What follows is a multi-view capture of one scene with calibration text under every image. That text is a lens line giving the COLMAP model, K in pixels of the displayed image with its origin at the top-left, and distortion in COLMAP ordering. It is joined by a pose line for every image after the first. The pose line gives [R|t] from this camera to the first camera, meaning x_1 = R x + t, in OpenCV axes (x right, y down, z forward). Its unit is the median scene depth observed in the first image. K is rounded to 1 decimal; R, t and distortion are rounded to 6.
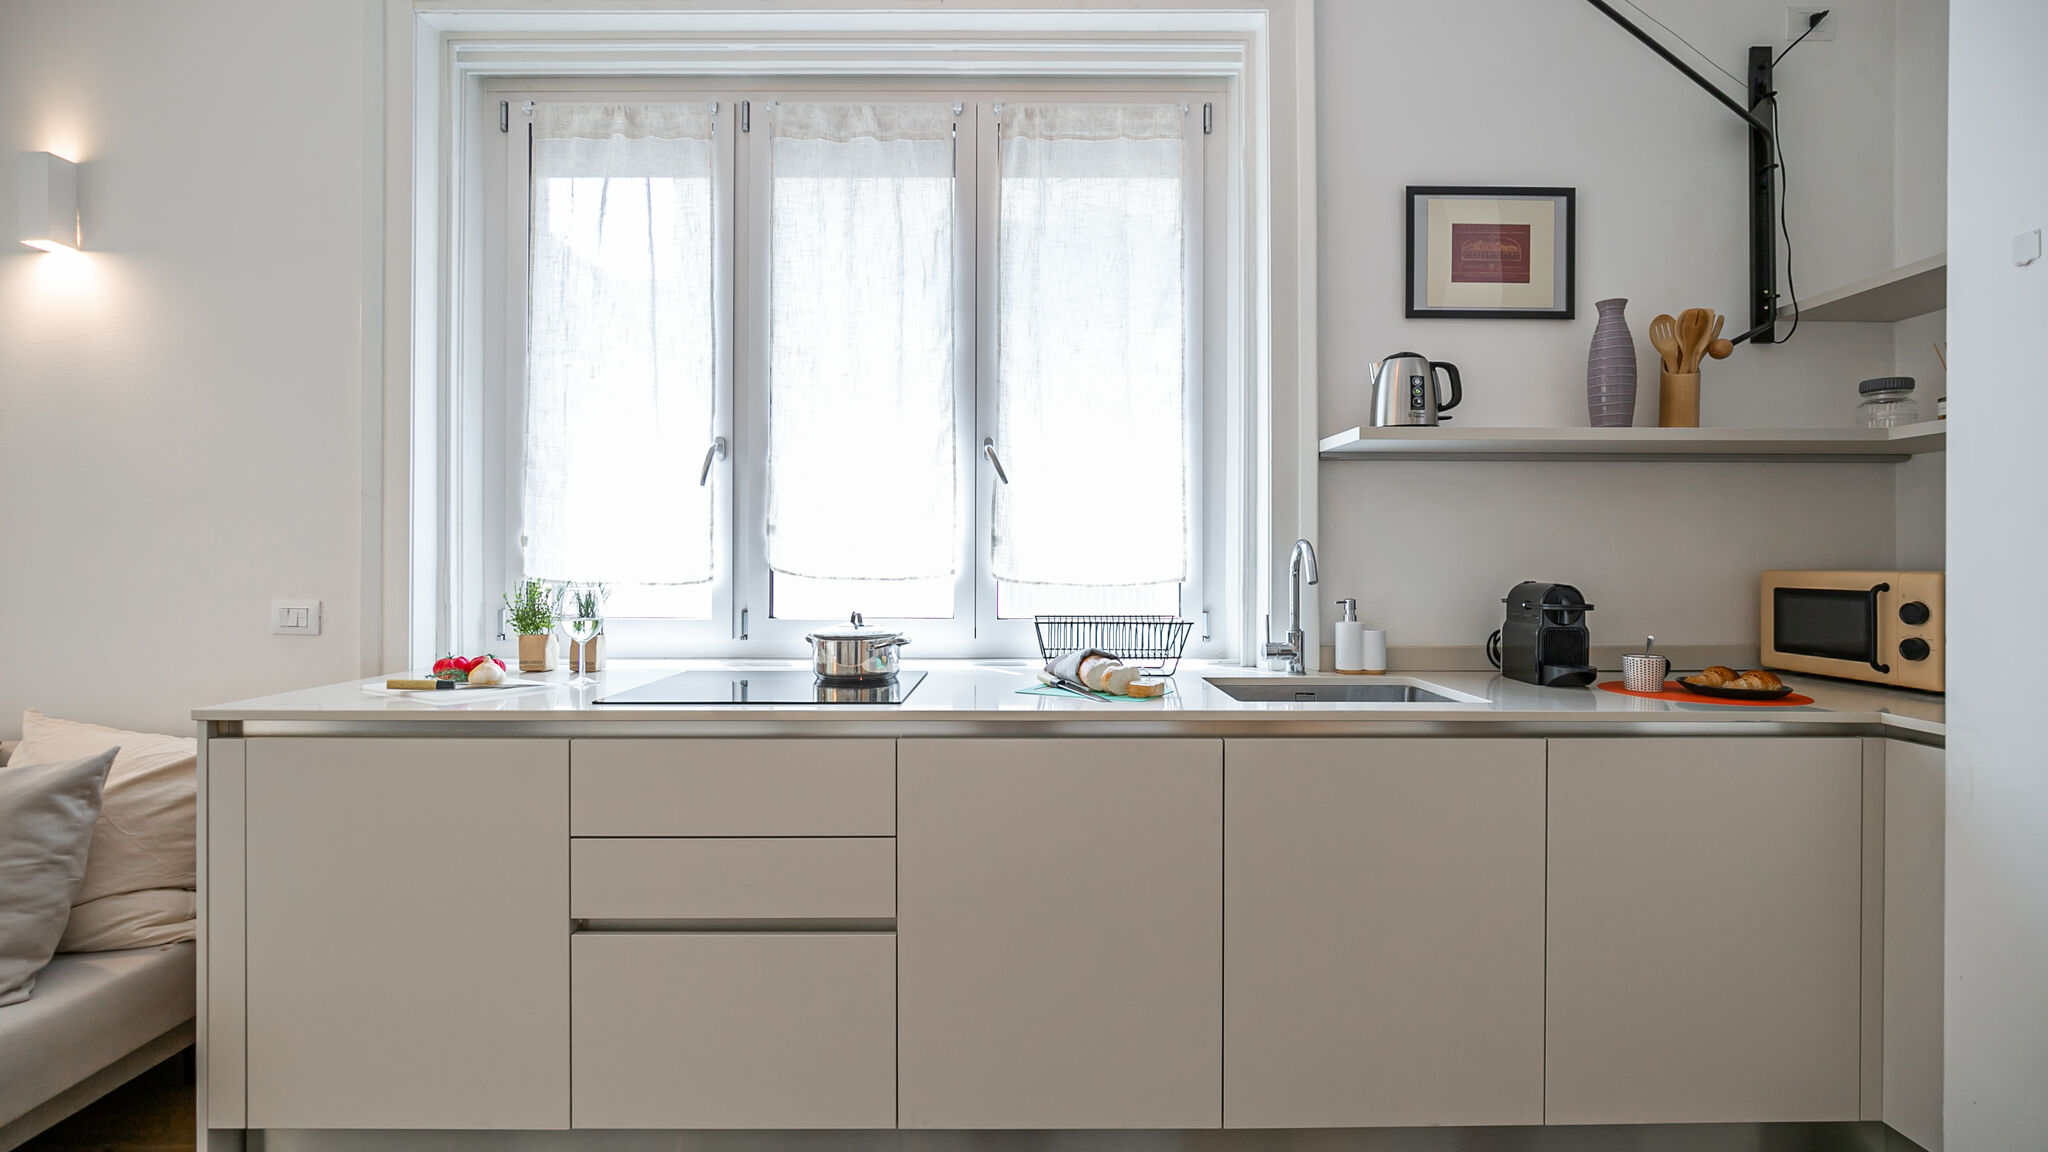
lens RADIAL K [[934.2, 0, 1031.8], [0, 934.2, 559.4], [0, 0, 1]] dist [-0.011344, 0.000971]
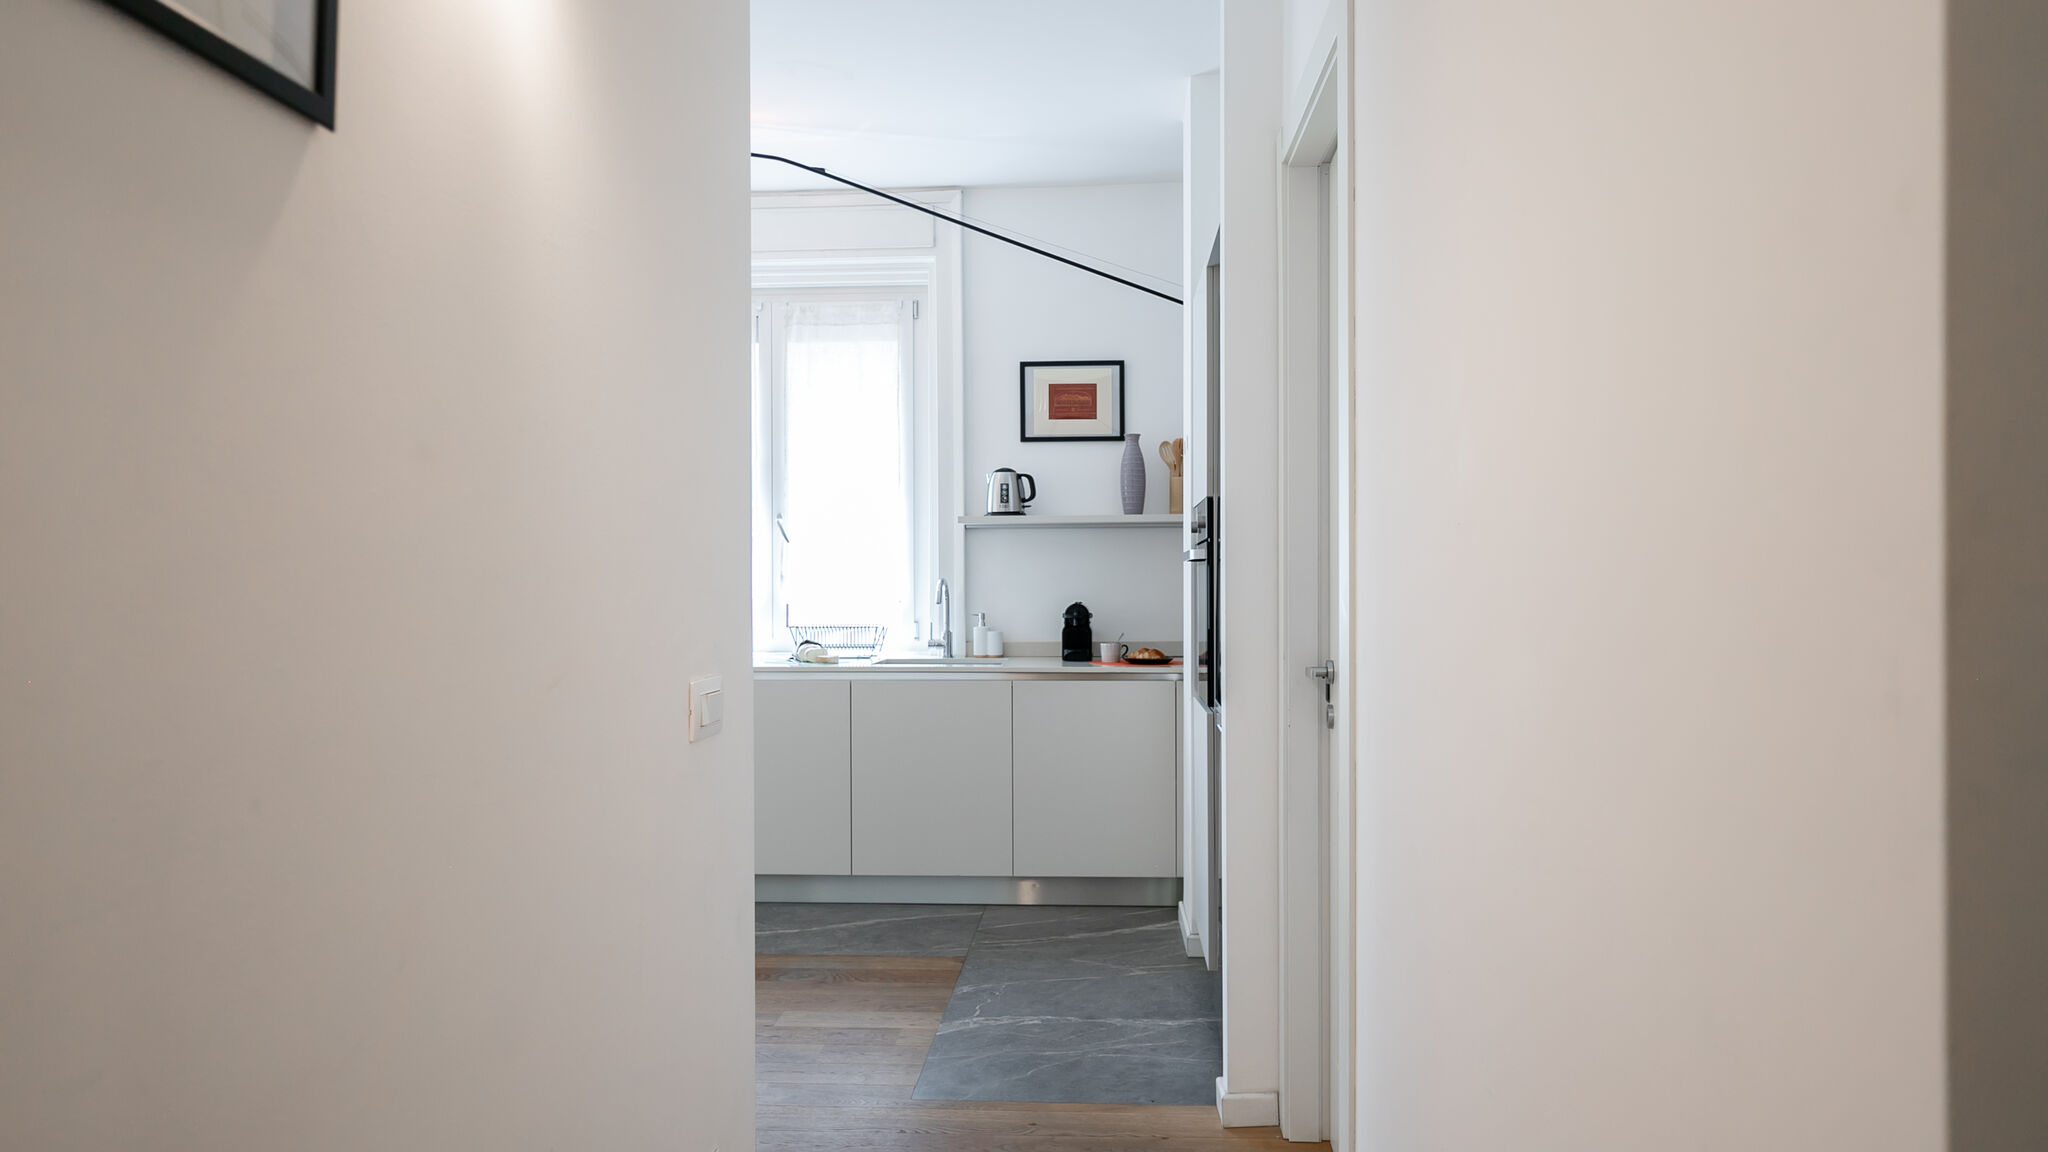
lens RADIAL K [[1418.3, 0, 1024.0], [0, 1418.3, 576.0], [0, 0, 1]] dist [0.003619, 0.000148]
pose [[0.996966, -0.005814, -0.077618, 0.621416], [0.005919, 0.999982, 0.001116, -0.026494], [0.077610, -0.001572, 0.996983, -1.544185]]
